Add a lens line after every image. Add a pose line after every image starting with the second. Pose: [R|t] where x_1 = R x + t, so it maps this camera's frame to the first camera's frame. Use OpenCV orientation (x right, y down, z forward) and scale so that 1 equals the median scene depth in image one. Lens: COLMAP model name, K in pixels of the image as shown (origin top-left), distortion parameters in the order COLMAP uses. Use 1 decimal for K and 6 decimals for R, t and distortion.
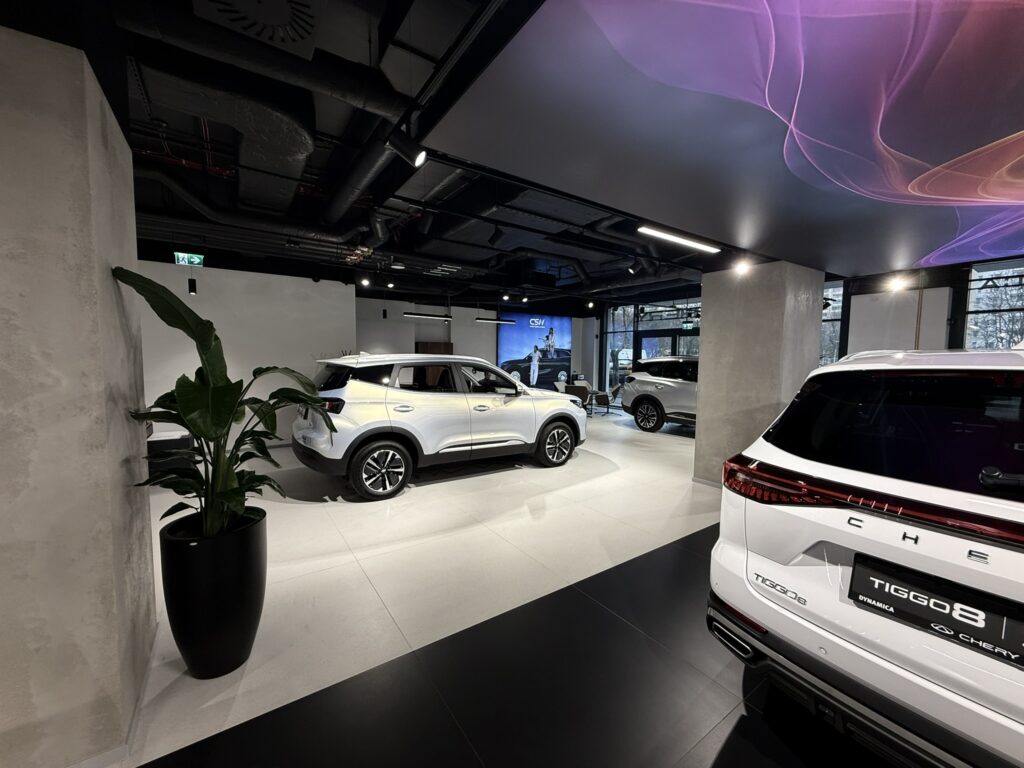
lens RADIAL K [[405.0, 0, 509.8], [0, 405.0, 385.9], [0, 0, 1]] dist [-0.000785, 0.000011]
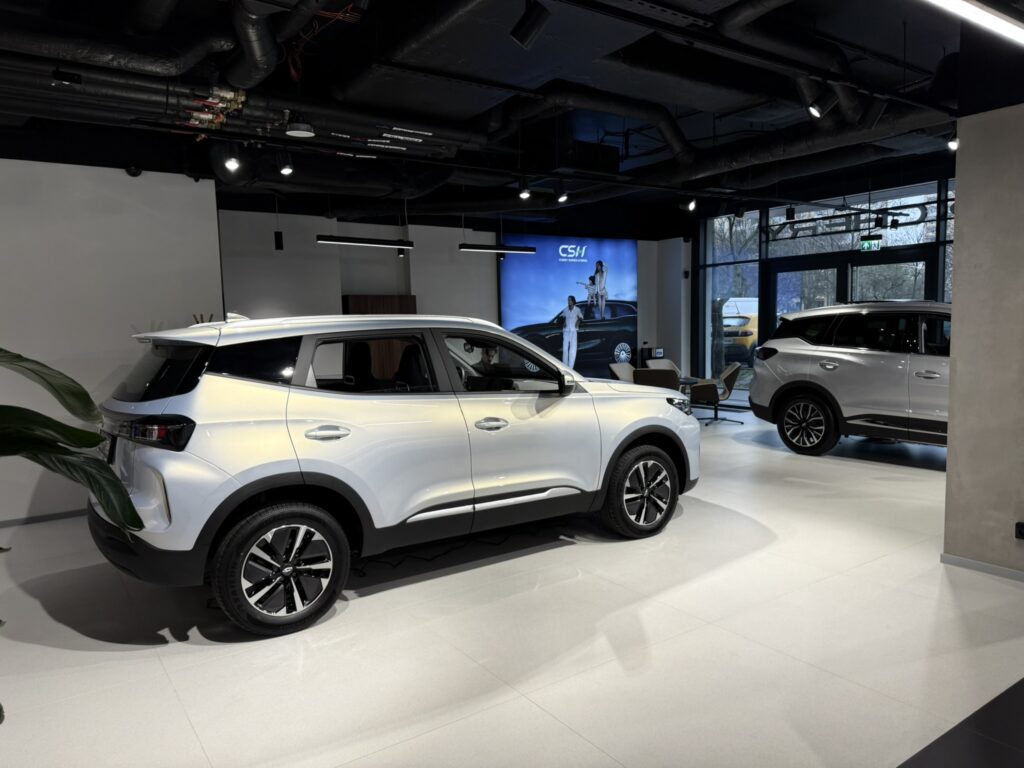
lens RADIAL K [[715.2, 0, 512.0], [0, 715.2, 384.0], [0, 0, 1]] dist [0.041080, -0.004949]
pose [[0.999325, -0.036605, 0.003195, -0.041076], [0.036558, 0.999240, 0.013516, -0.001498], [-0.003687, -0.013390, 0.999904, 0.145033]]
